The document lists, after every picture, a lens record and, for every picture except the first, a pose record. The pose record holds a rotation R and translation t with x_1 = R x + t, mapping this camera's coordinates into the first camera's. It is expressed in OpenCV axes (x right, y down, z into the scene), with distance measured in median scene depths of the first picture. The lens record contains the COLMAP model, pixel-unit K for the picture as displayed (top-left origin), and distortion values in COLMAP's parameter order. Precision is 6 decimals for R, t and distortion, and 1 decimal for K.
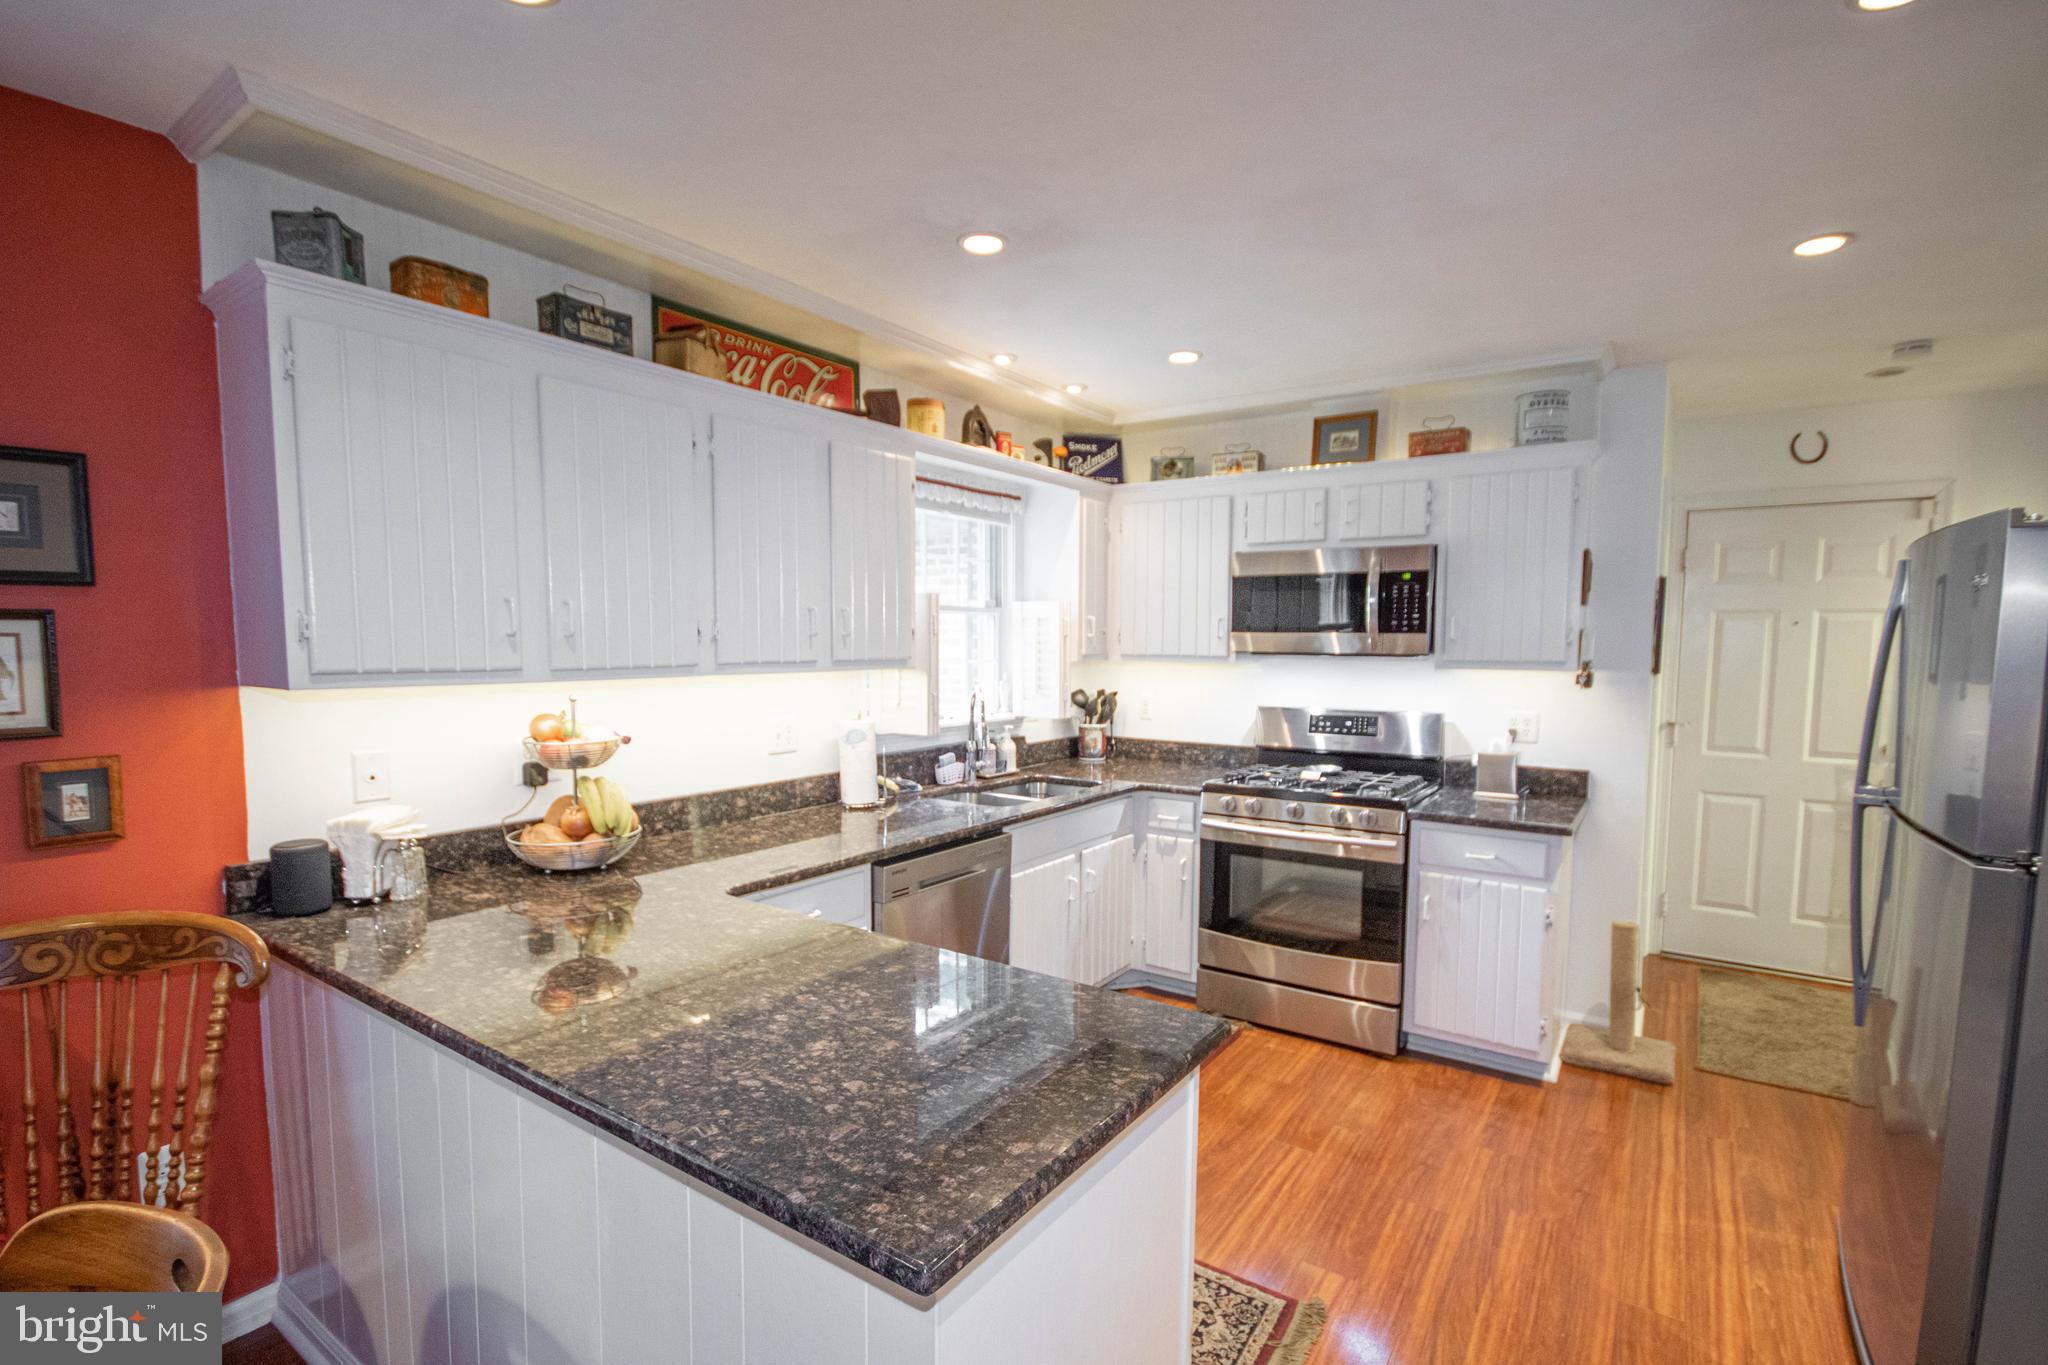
lens RADIAL K [[953.5, 0, 1022.4], [0, 953.5, 717.9], [0, 0, 1]] dist [-0.007636, -0.000136]
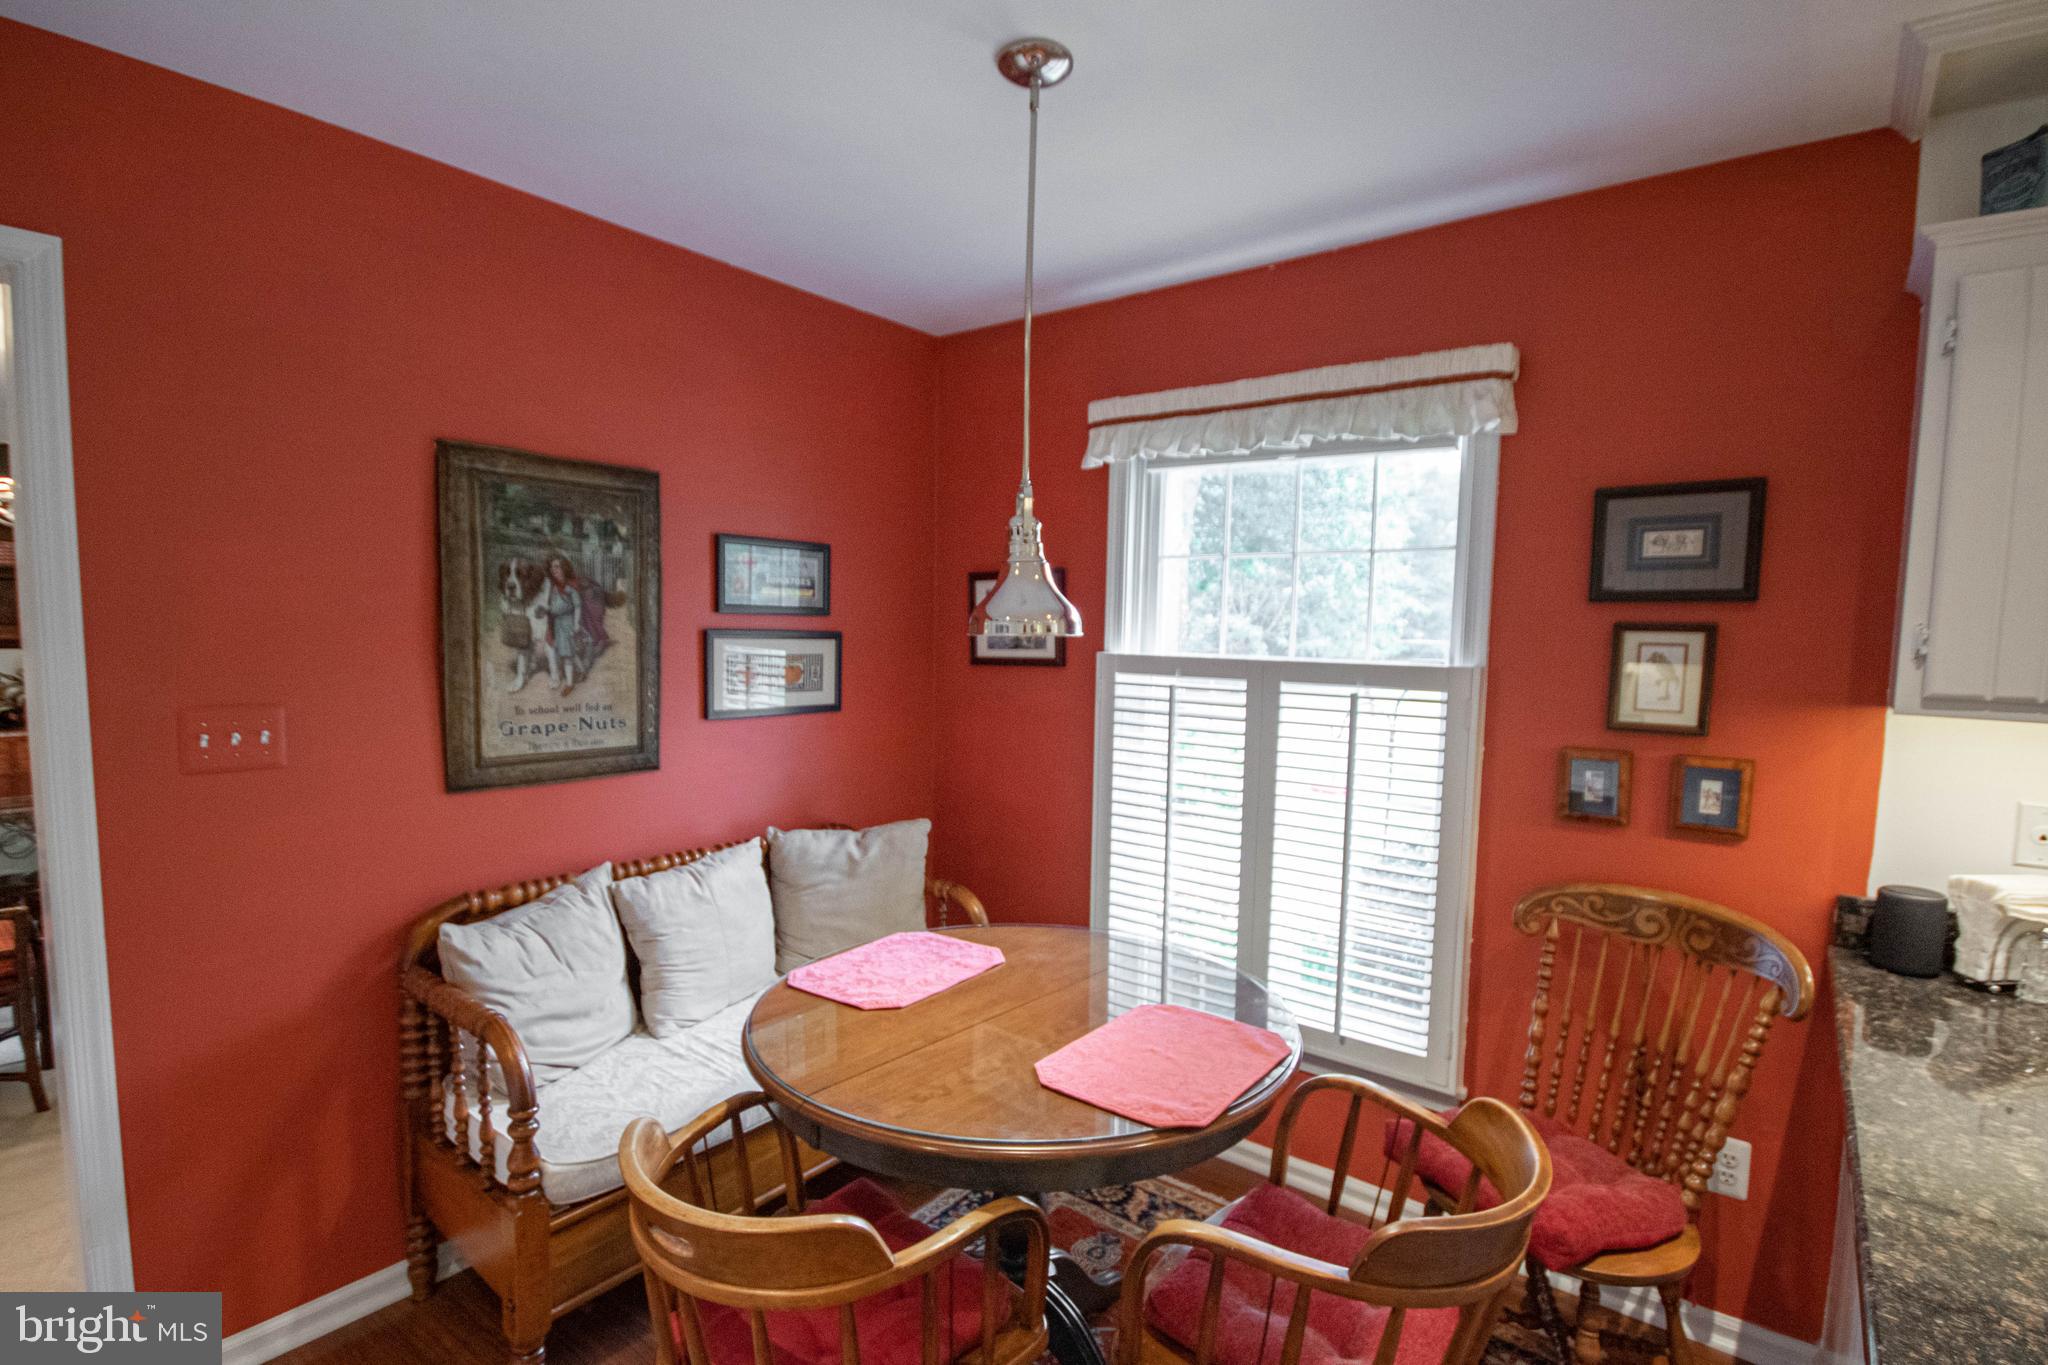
lens RADIAL K [[968.7, 0, 1025.9], [0, 968.7, 717.2], [0, 0, 1]] dist [0.014347, -0.016439]
pose [[-0.052811, 0.089962, -0.994544, 0.084536], [-0.104093, 0.990012, 0.095079, -0.014498], [0.993164, 0.108547, -0.042919, 0.123756]]
